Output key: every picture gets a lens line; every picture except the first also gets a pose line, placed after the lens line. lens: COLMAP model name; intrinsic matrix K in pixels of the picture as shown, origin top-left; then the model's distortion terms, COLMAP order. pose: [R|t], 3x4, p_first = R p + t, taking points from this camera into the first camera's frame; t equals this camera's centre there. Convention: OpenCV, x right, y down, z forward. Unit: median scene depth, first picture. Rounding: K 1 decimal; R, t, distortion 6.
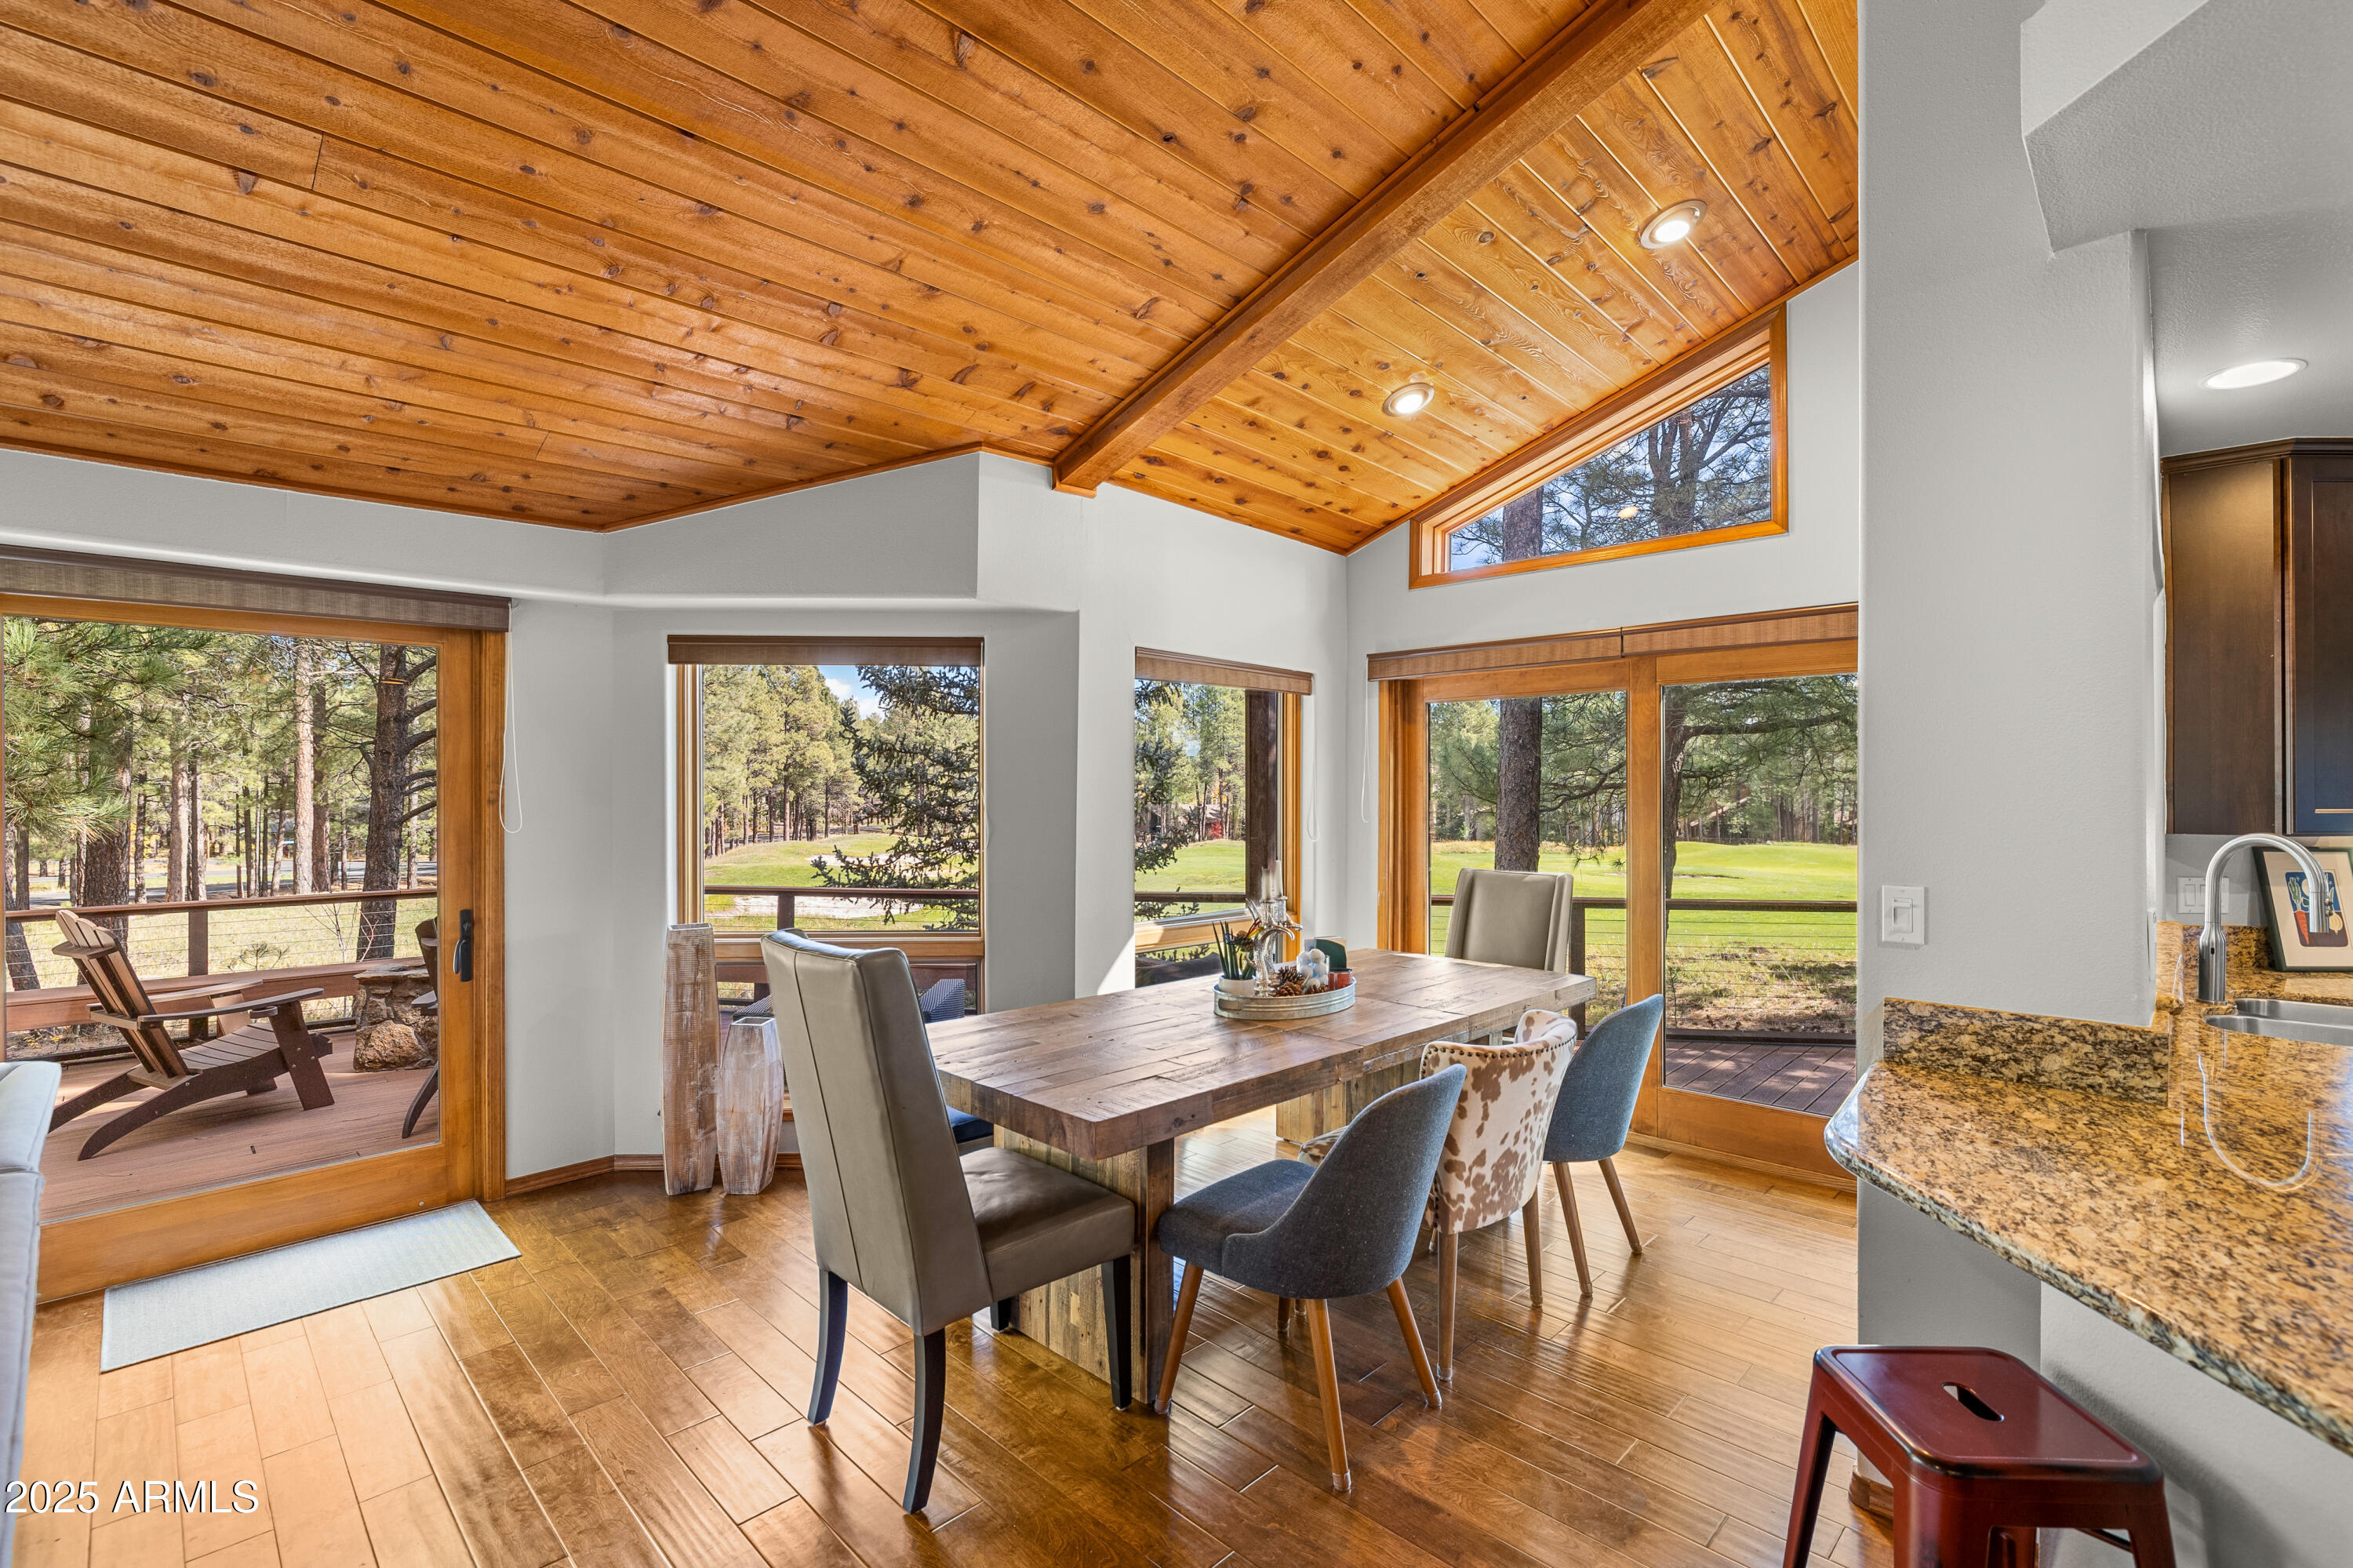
lens RADIAL K [[1046.9, 0, 1187.4], [0, 1046.9, 792.9], [0, 0, 1]] dist [-0.001902, -0.000263]
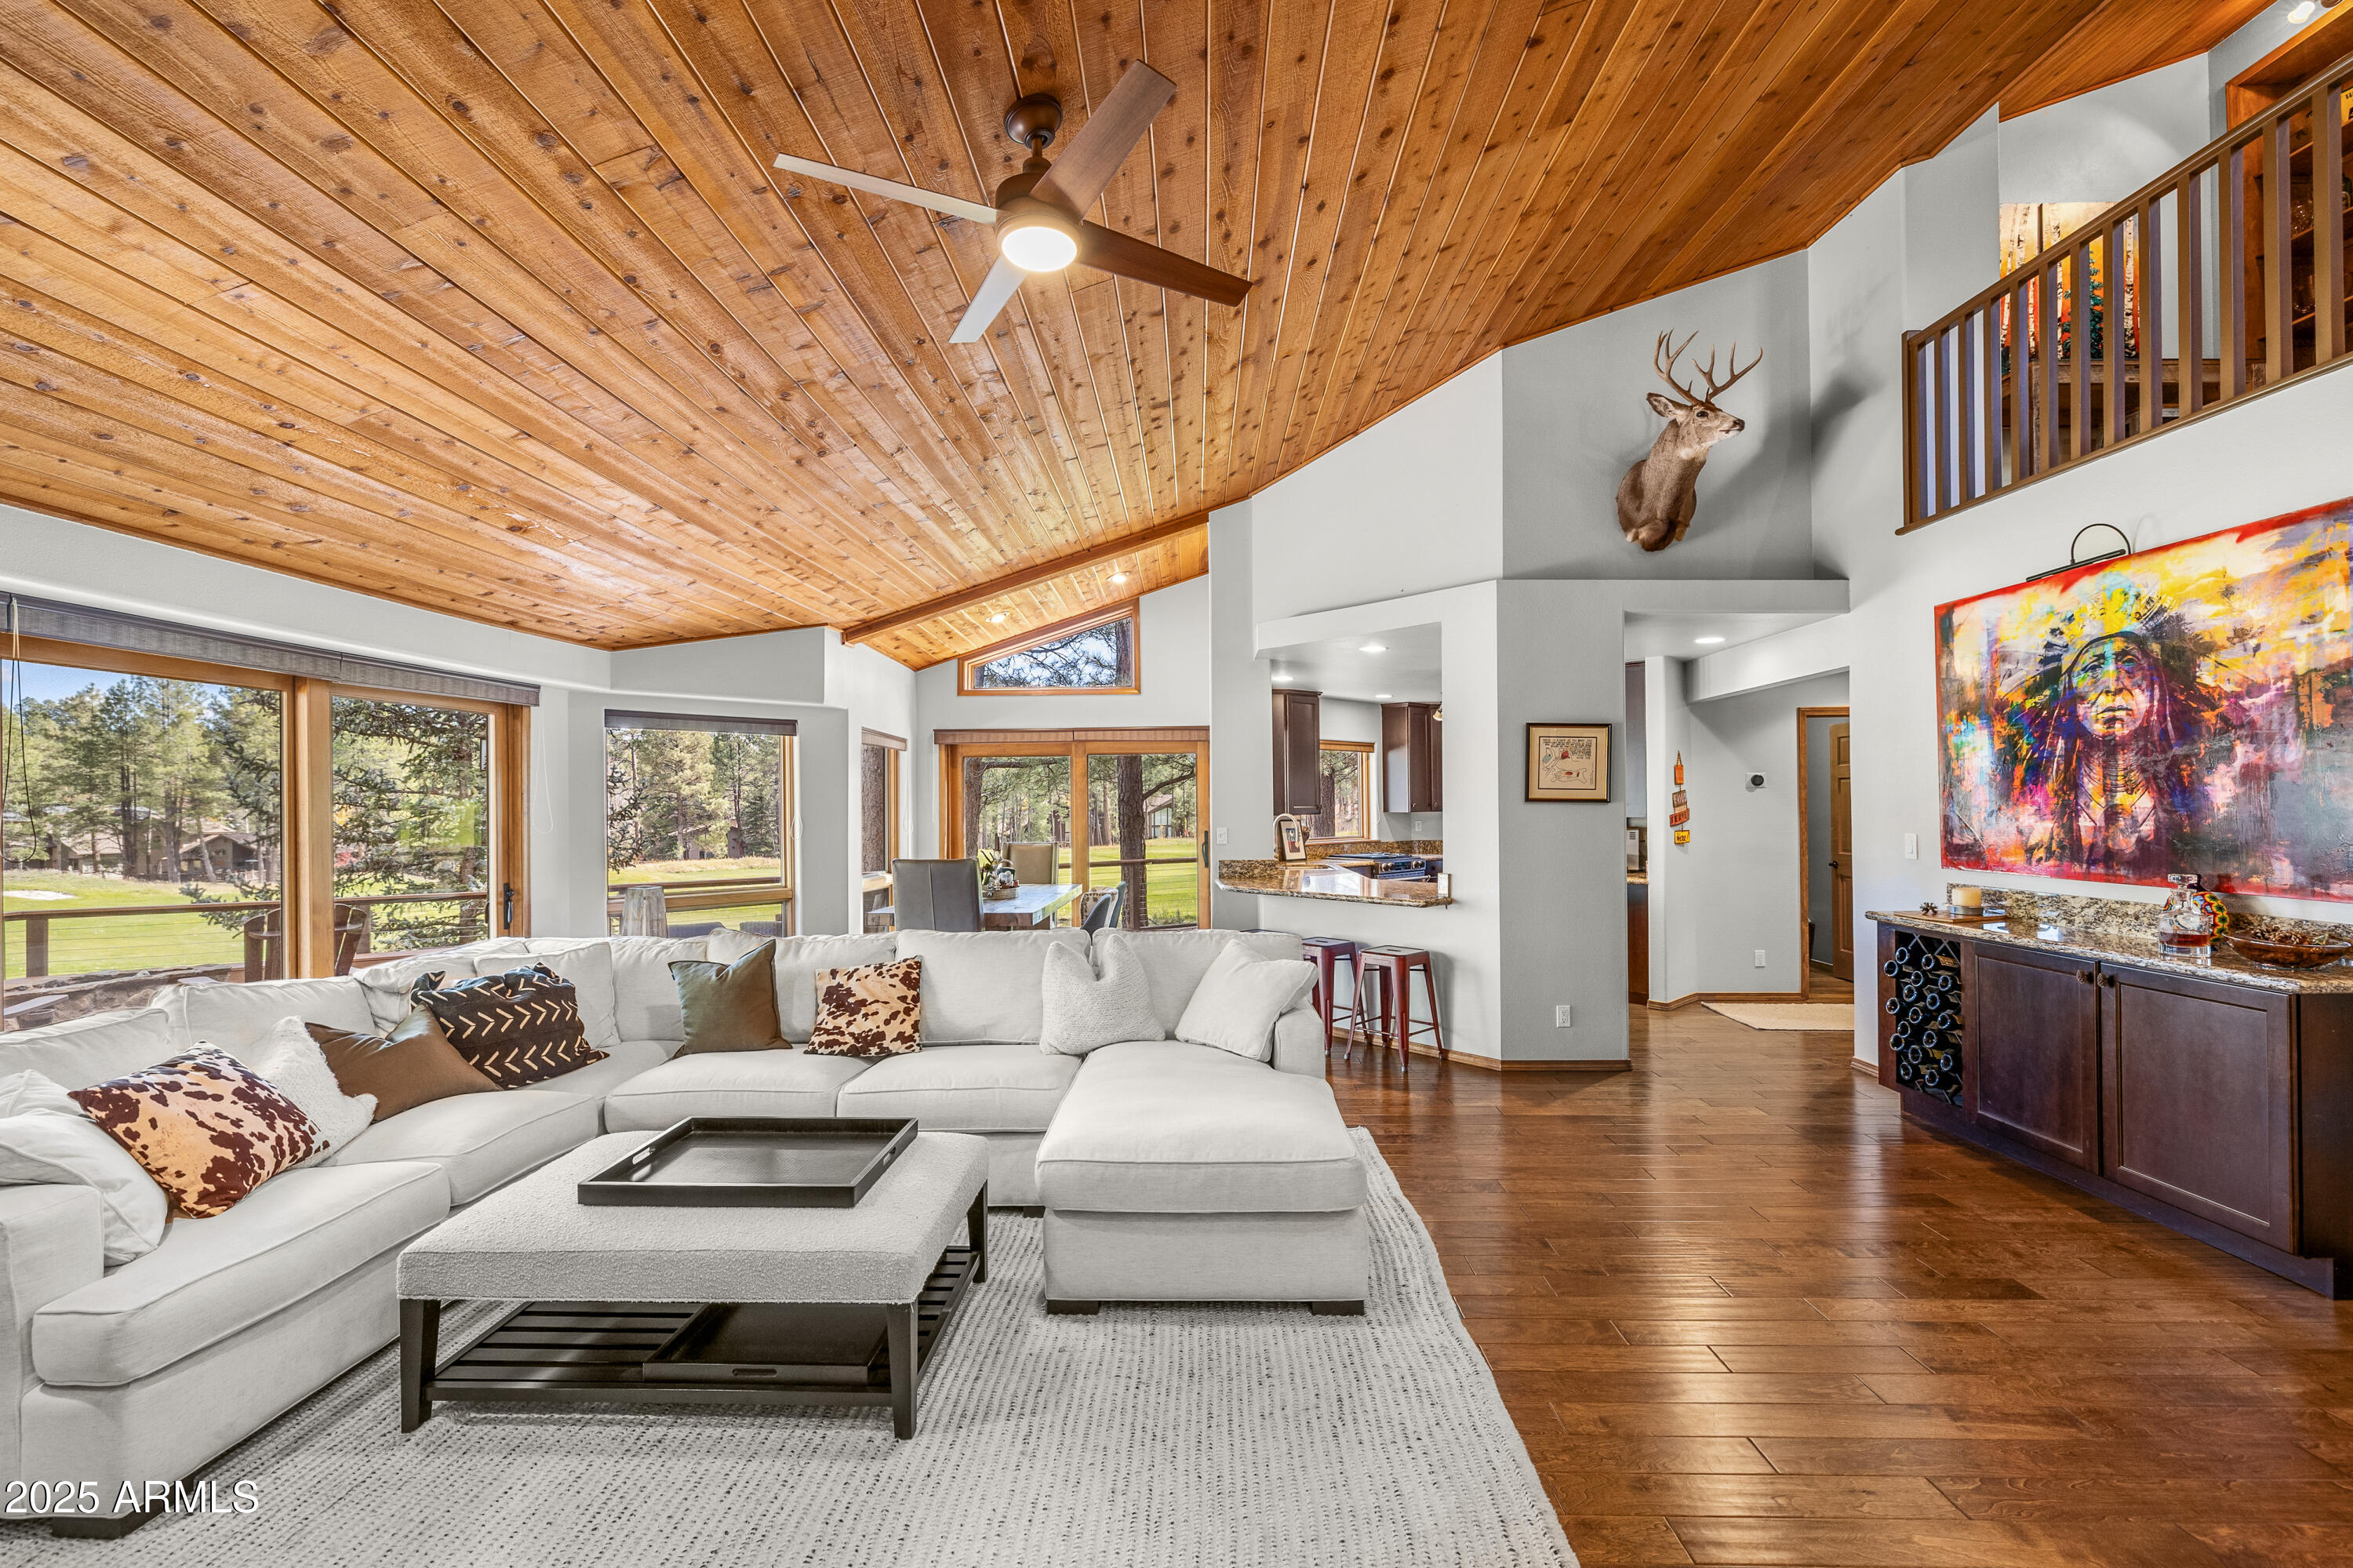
lens RADIAL K [[999.8, 0, 1189.0], [0, 999.8, 802.2], [0, 0, 1]] dist [0.002416, -0.000052]
pose [[0.726323, -0.004858, 0.687336, -0.883651], [0.011354, 0.999923, -0.004930, 0.008403], [-0.687259, 0.011385, 0.726323, -0.707646]]
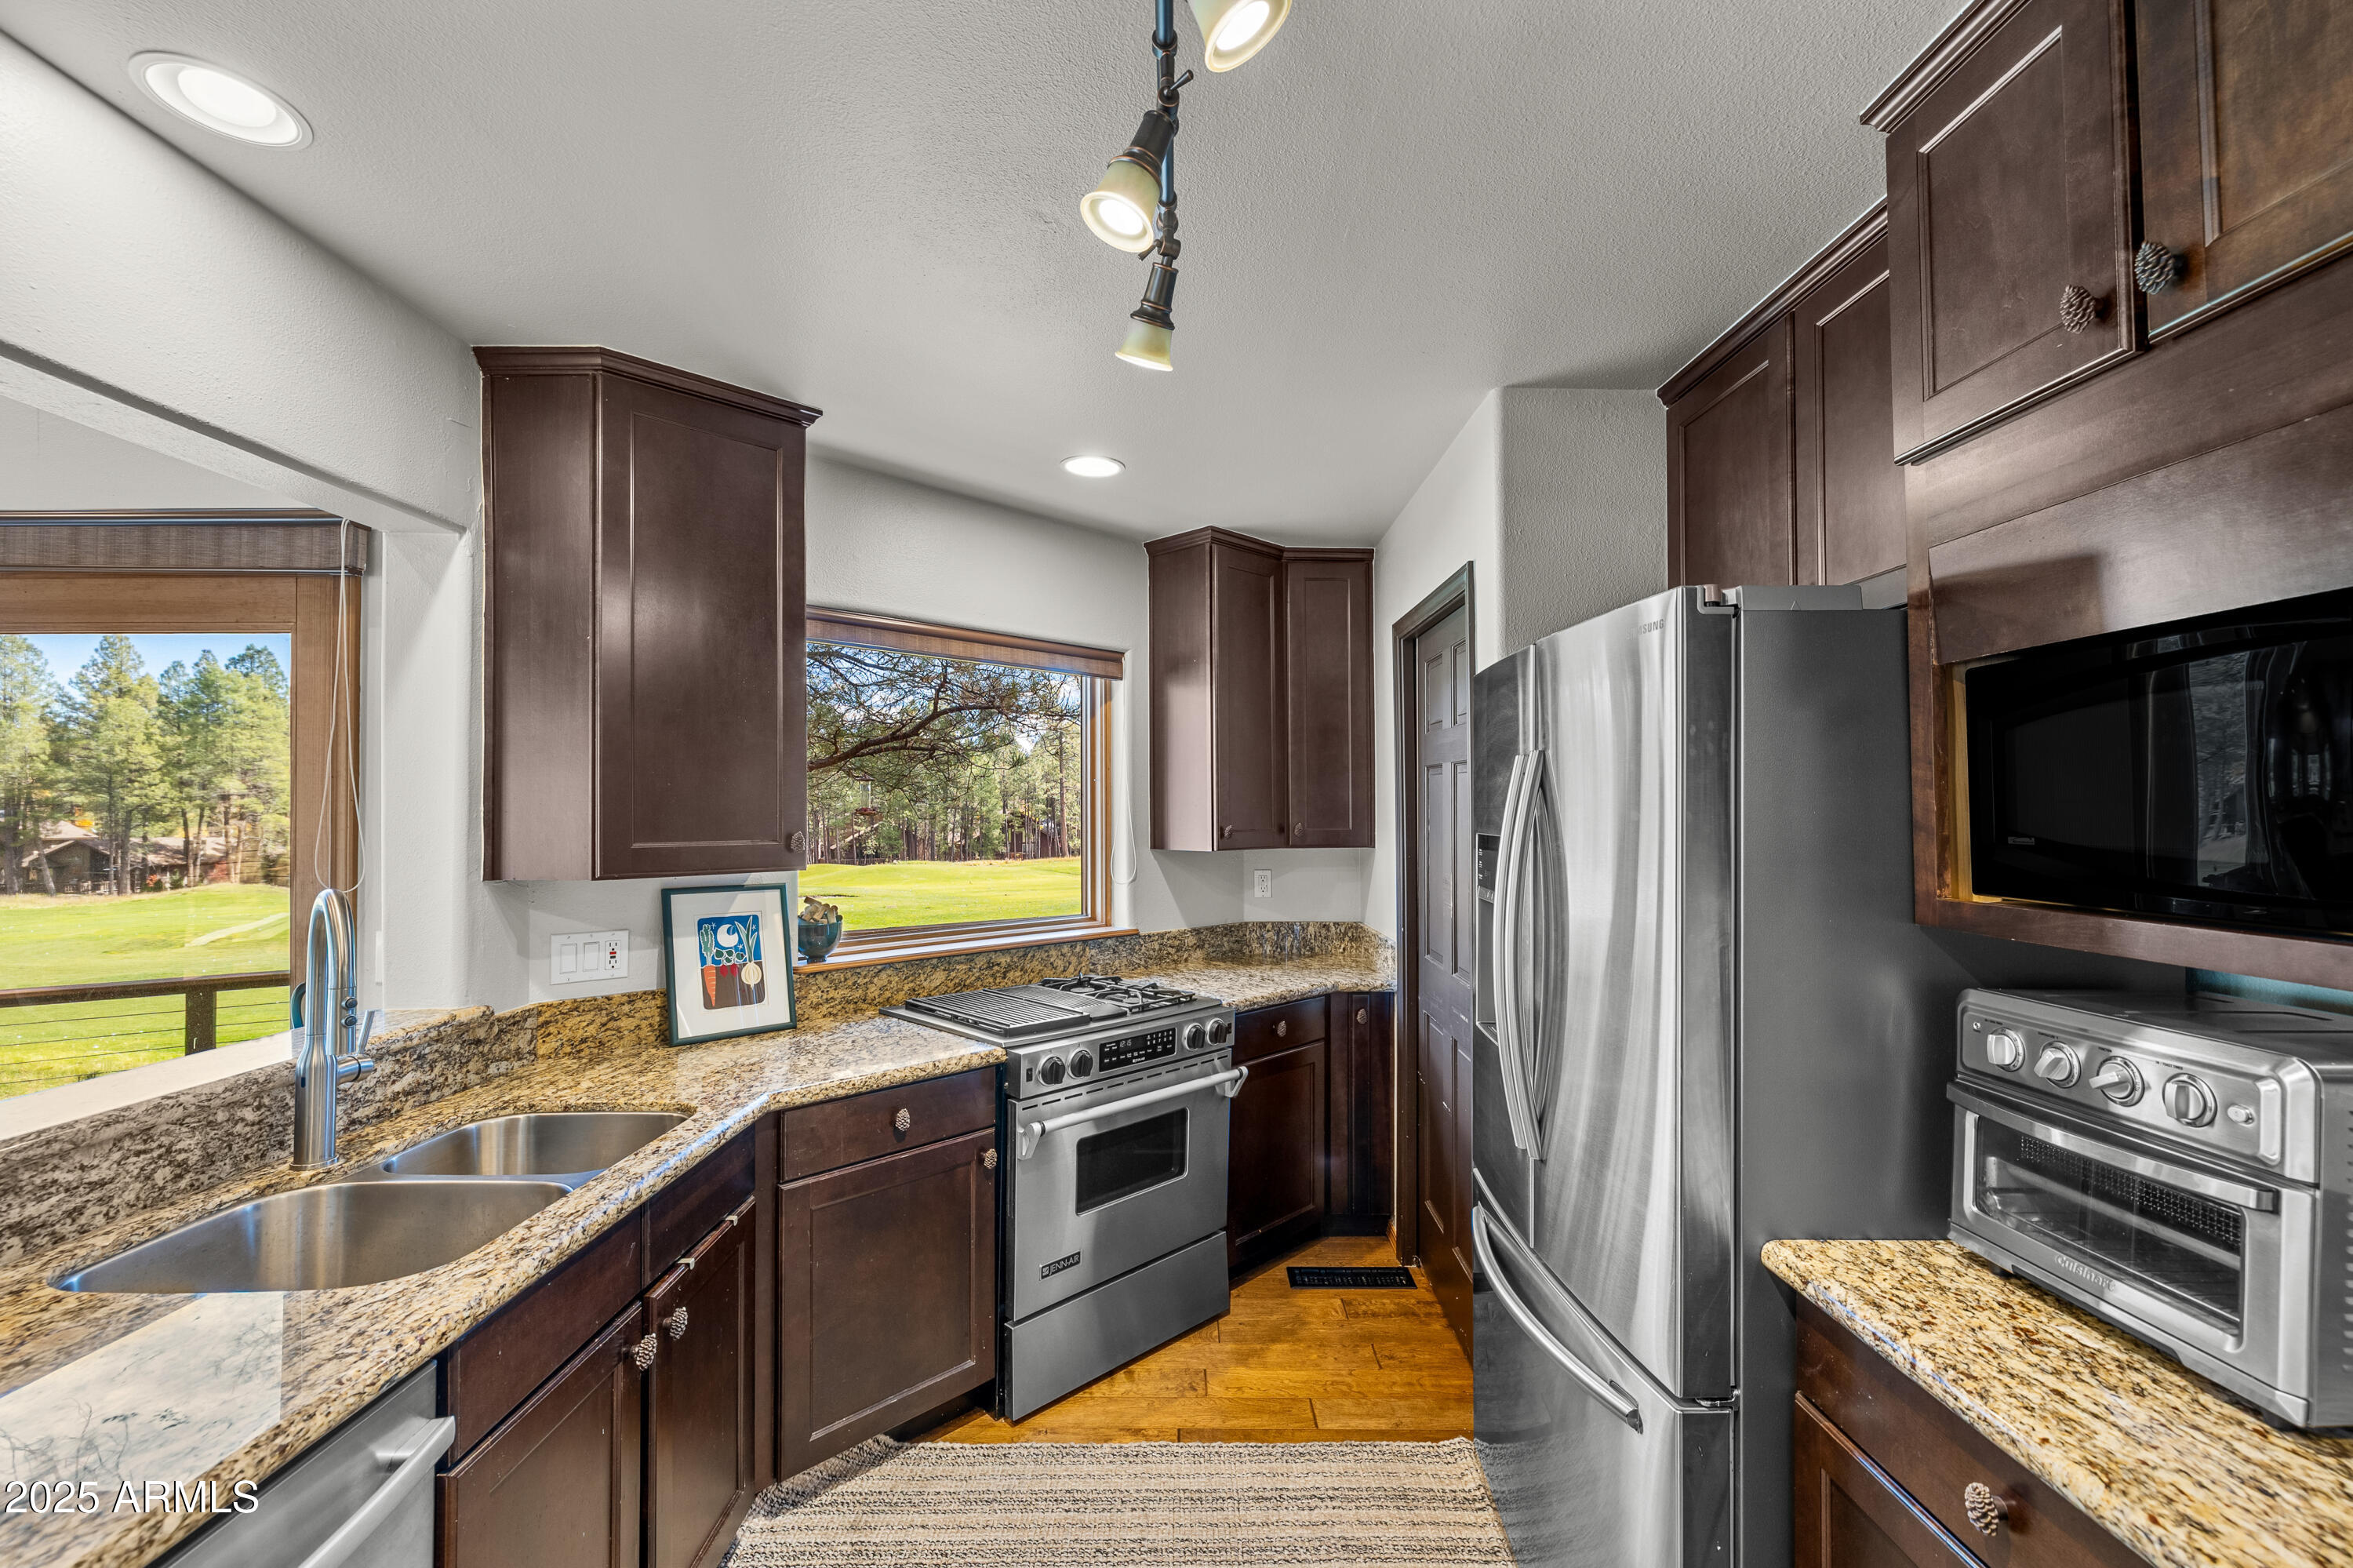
lens RADIAL K [[999.8, 0, 1189.0], [0, 999.8, 802.2], [0, 0, 1]] dist [0.002416, -0.000052]
pose [[0.711041, 0.006083, 0.703124, 0.613223], [0.005453, 0.999885, -0.014165, -0.002135], [-0.703129, 0.013906, 0.710926, 0.134458]]
